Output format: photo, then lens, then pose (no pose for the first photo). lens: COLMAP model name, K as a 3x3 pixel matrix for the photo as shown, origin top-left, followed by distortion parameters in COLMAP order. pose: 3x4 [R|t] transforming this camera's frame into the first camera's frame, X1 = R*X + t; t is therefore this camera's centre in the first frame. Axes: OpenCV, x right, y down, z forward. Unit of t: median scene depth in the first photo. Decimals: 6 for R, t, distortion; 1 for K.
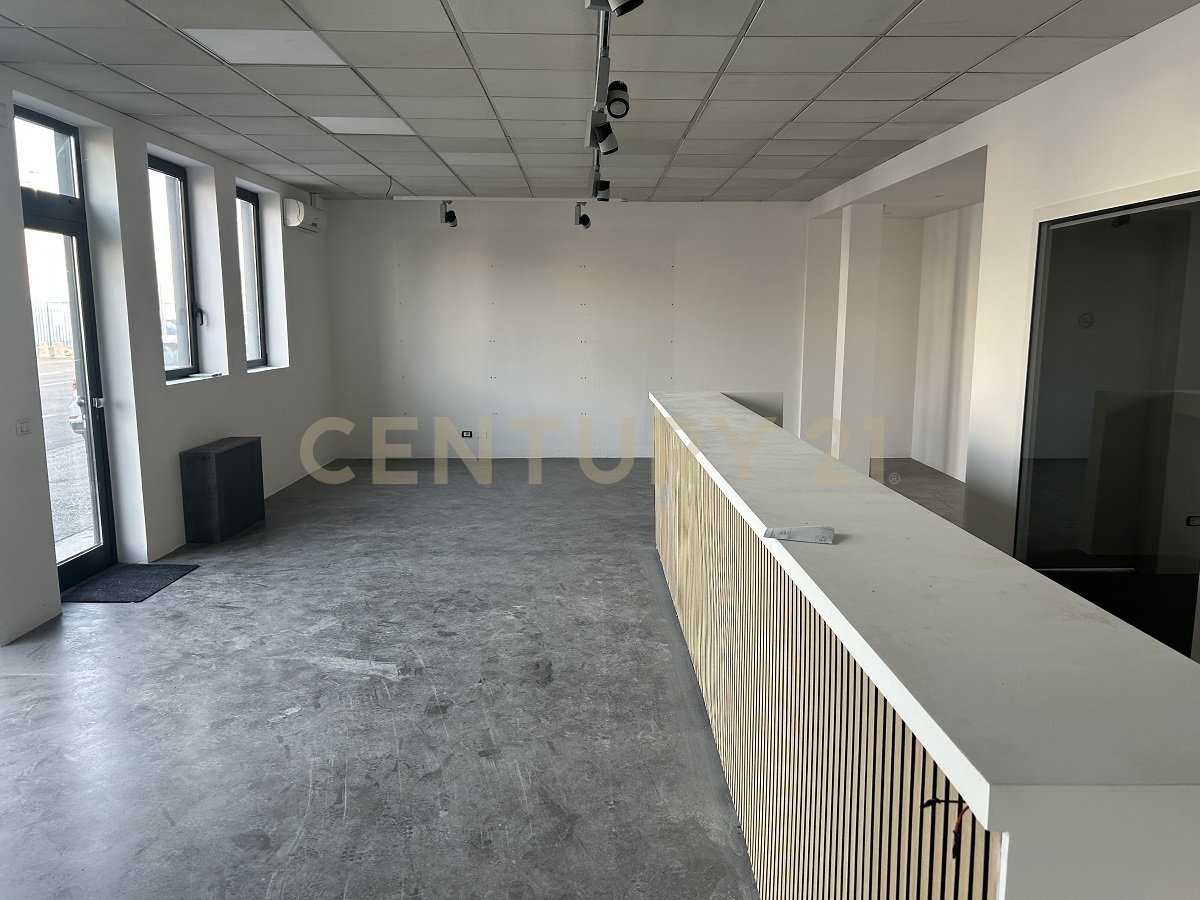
lens RADIAL K [[901.3, 0, 610.9], [0, 901.3, 453.6], [0, 0, 1]] dist [0.097198, -0.206556]
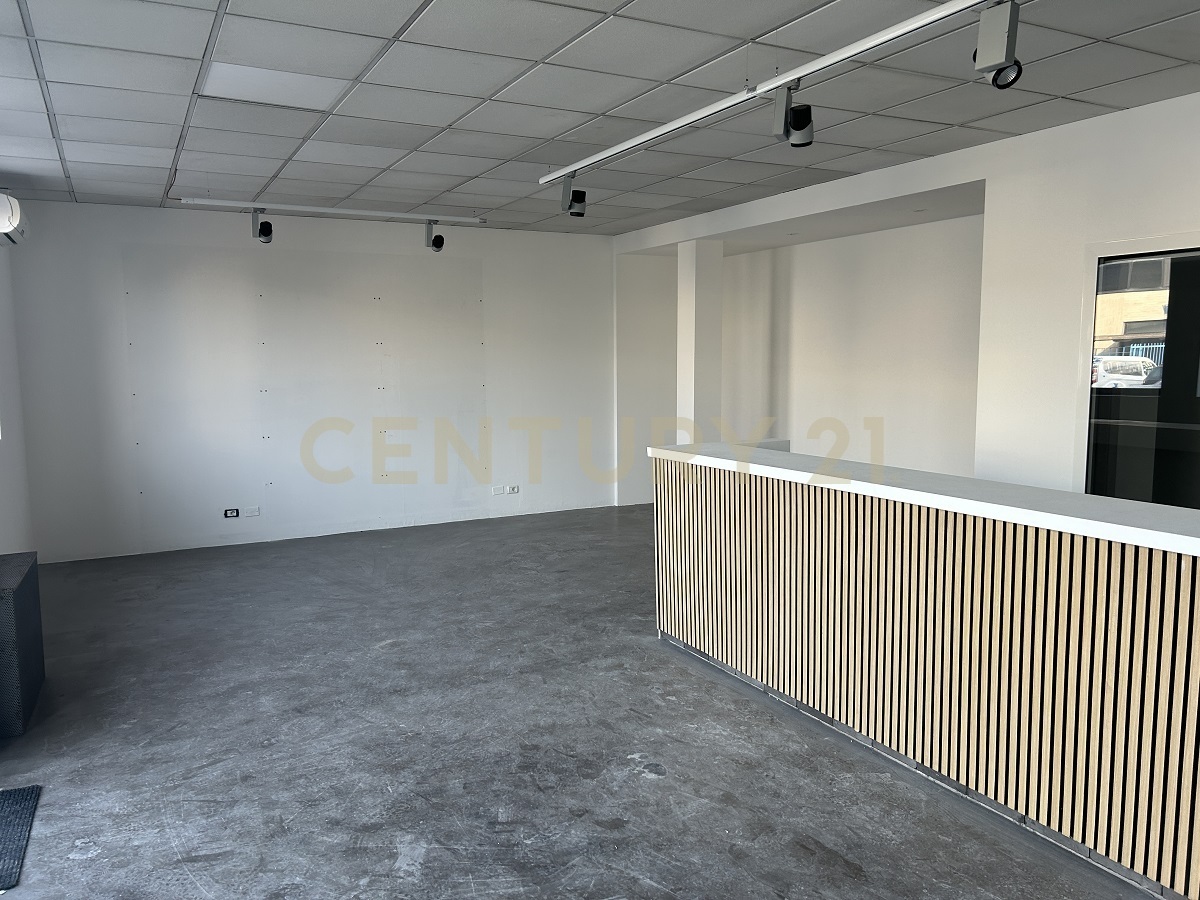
lens RADIAL K [[903.9, 0, 592.7], [0, 903.9, 449.4], [0, 0, 1]] dist [0.042239, -0.039158]
pose [[0.896181, -0.057248, 0.439979, -0.410682], [0.077901, 0.996539, -0.029009, -0.054133], [-0.436796, 0.060272, 0.897539, 0.321751]]
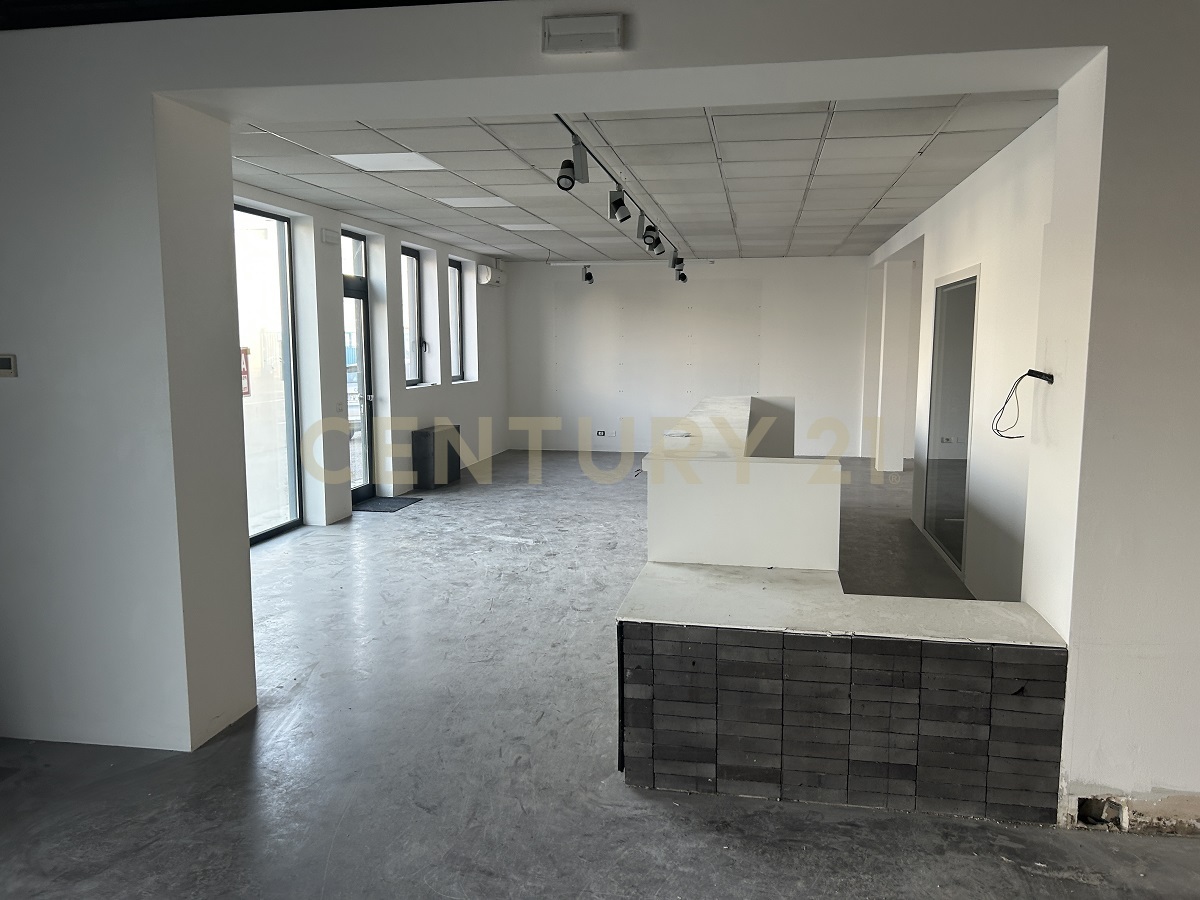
lens RADIAL K [[901.3, 0, 610.9], [0, 901.3, 453.6], [0, 0, 1]] dist [0.097198, -0.206556]
pose [[0.982594, 0.022735, -0.184367, 0.189339], [-0.028153, 0.999244, -0.026822, 0.082037], [0.183618, 0.031546, 0.982491, -0.574859]]
